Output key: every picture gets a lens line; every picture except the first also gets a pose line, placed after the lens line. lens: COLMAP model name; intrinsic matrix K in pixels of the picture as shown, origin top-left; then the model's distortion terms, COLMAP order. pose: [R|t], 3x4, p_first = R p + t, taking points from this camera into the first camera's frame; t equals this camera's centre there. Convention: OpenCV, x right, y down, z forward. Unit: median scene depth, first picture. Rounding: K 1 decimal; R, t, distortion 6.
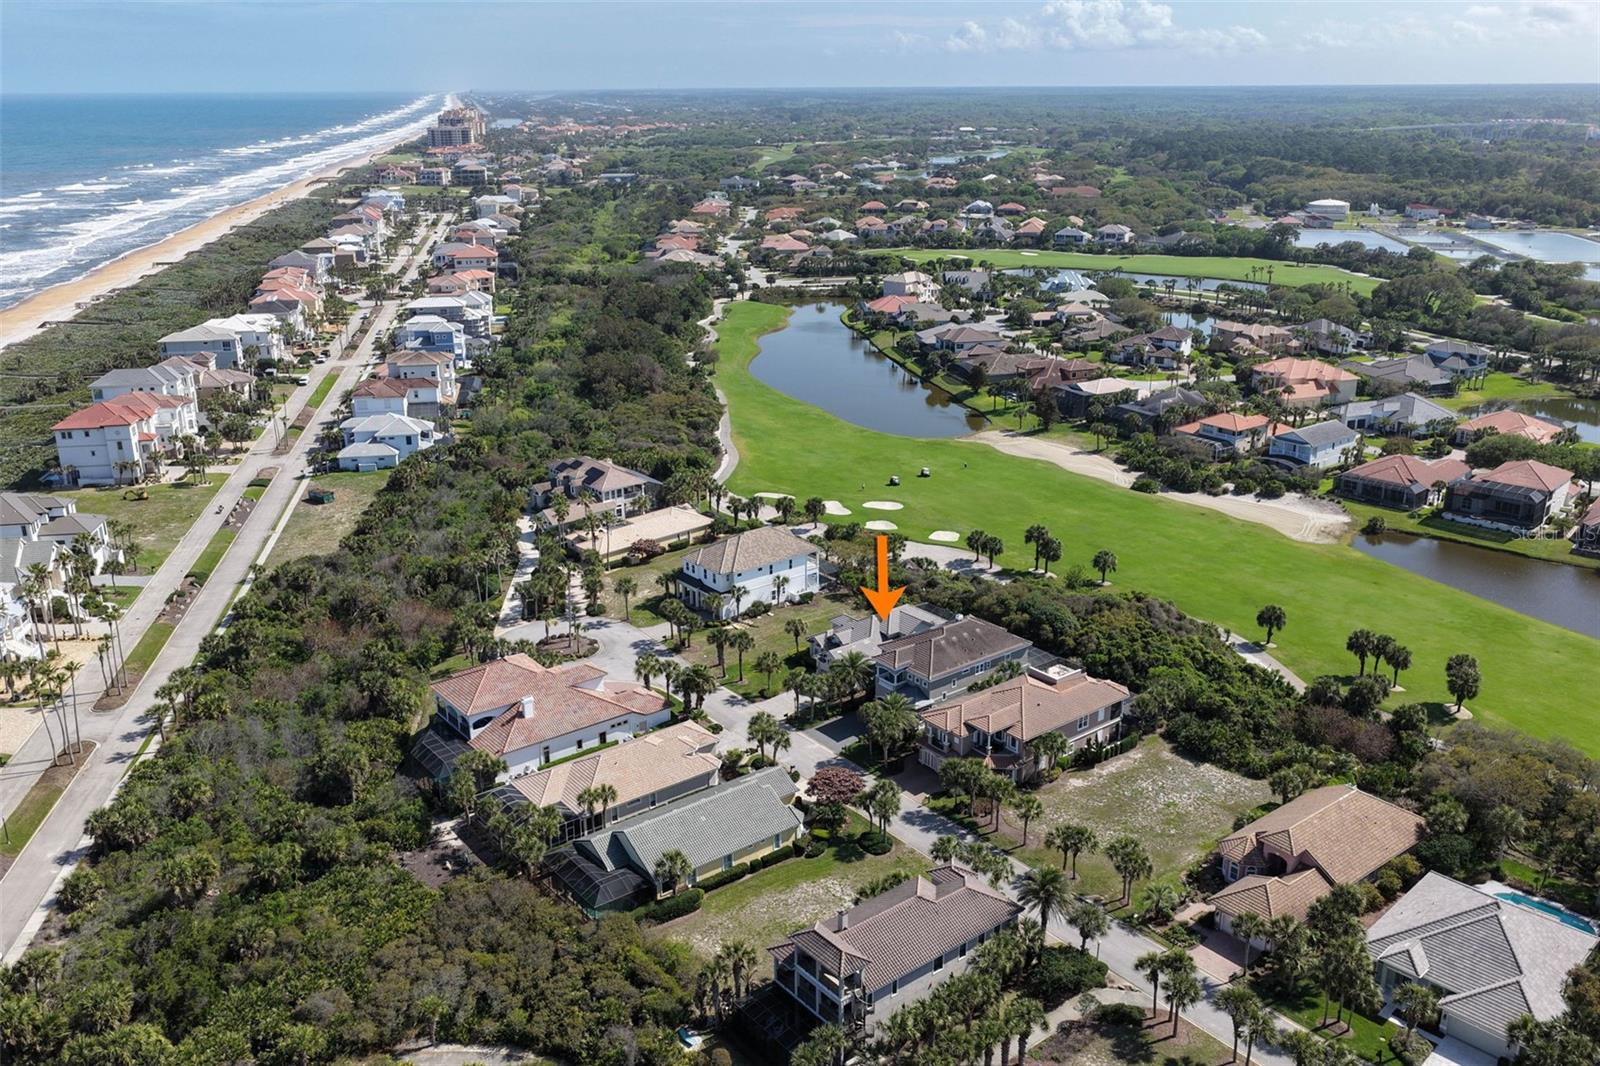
lens RADIAL K [[1345.0, 0, 800.4], [0, 1345.0, 466.4], [0, 0, 1]] dist [-0.007645, 0.017030]
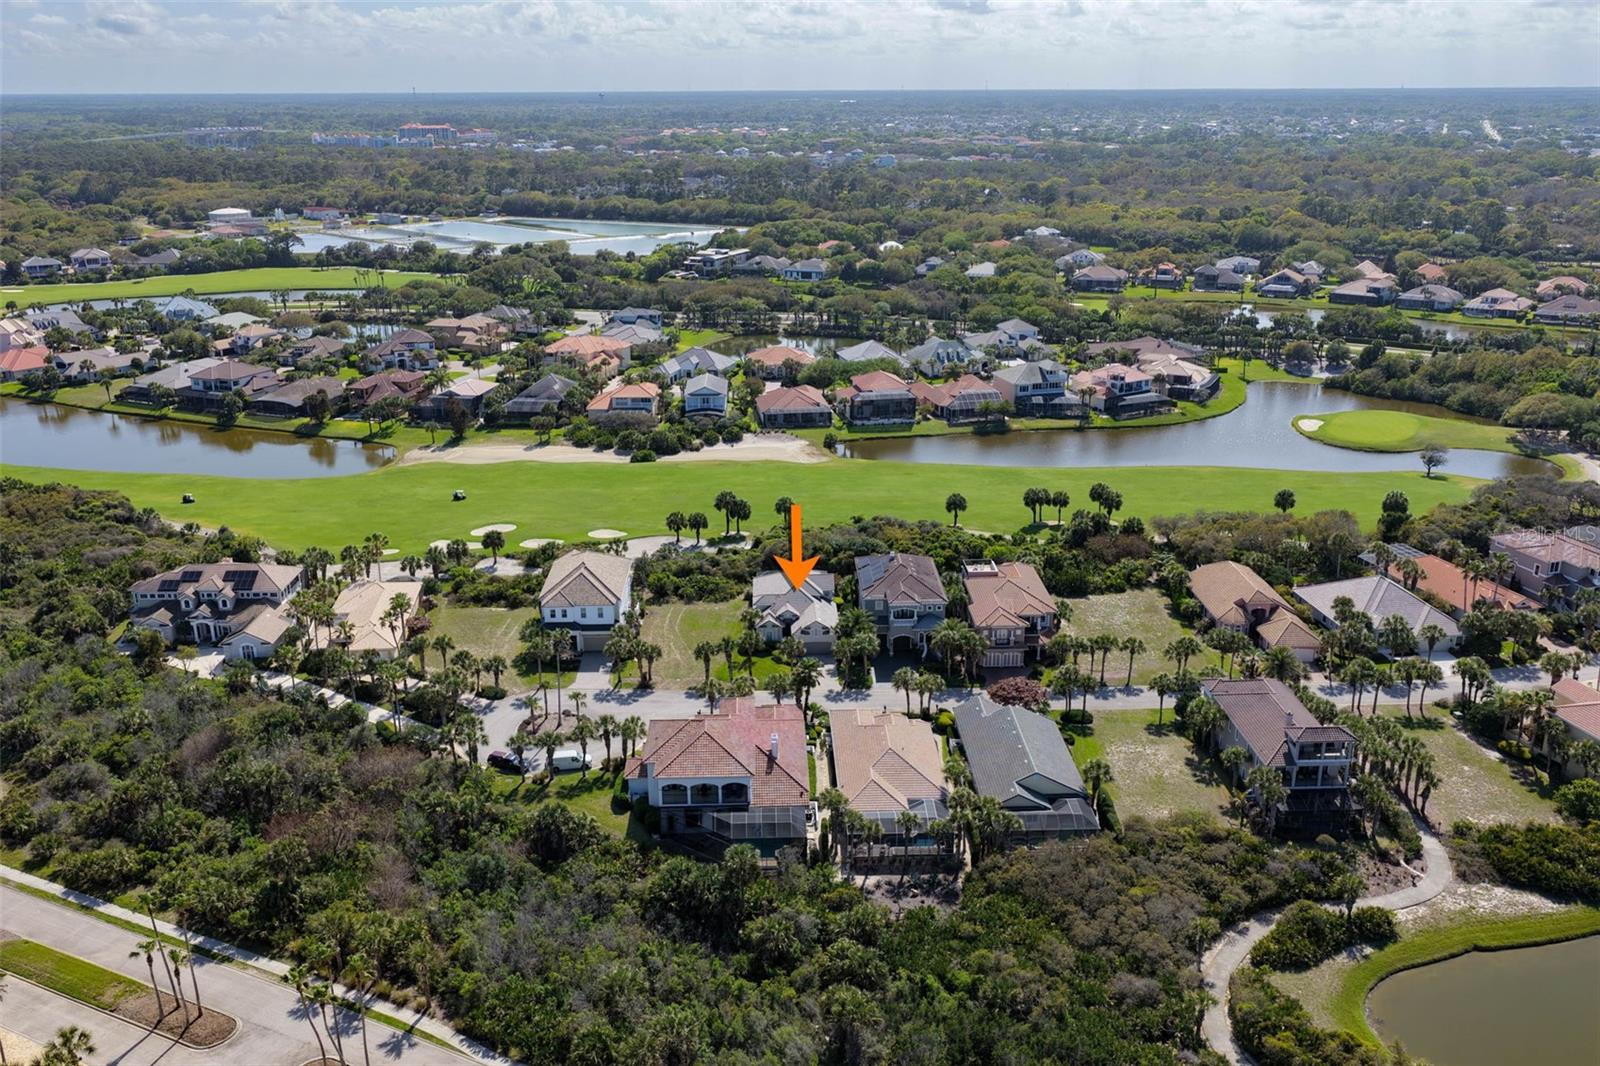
lens RADIAL K [[1345.0, 0, 800.4], [0, 1345.0, 466.4], [0, 0, 1]] dist [-0.007645, 0.017030]
pose [[0.589188, -0.215656, 0.778685, -0.573171], [0.221353, 0.969935, 0.101137, -0.066096], [-0.777085, 0.112776, 0.619210, 0.251067]]
